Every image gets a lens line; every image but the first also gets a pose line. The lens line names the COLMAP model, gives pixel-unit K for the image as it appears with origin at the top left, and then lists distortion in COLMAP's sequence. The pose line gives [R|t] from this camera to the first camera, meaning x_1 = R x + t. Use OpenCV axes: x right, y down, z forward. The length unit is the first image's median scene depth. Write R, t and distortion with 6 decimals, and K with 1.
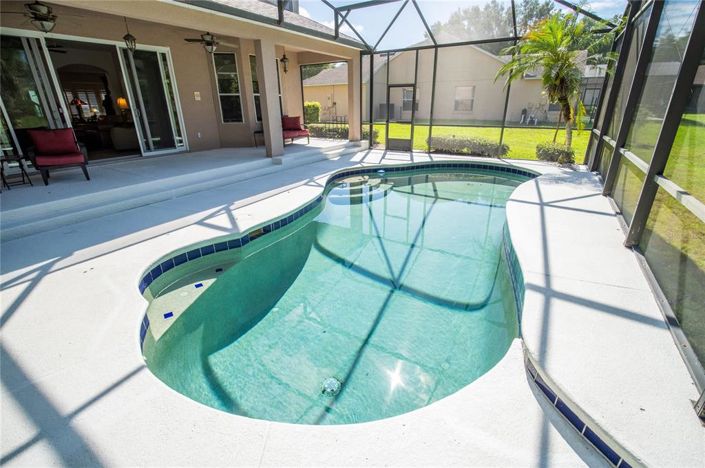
lens RADIAL K [[320.9, 0, 352.5], [0, 320.9, 230.0], [0, 0, 1]] dist [-0.003323, -0.000512]
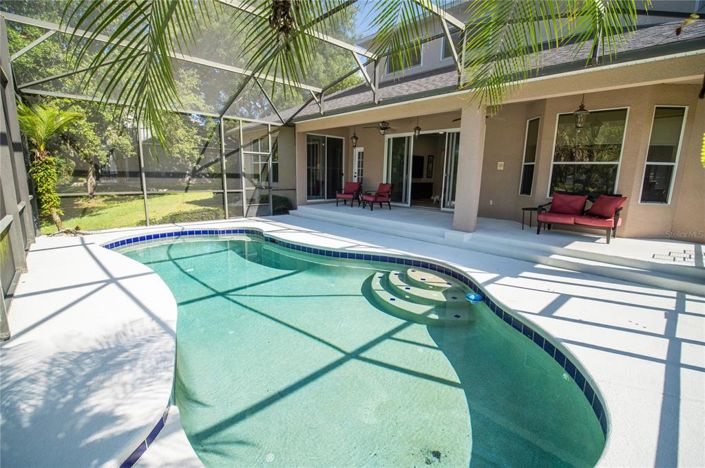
lens RADIAL K [[320.9, 0, 352.5], [0, 320.9, 230.0], [0, 0, 1]] dist [-0.003323, -0.000512]
pose [[-0.258781, 0.181179, -0.948792, 0.679976], [-0.368760, 0.889325, 0.270401, -0.376058], [0.892776, 0.419852, -0.163329, 0.924335]]
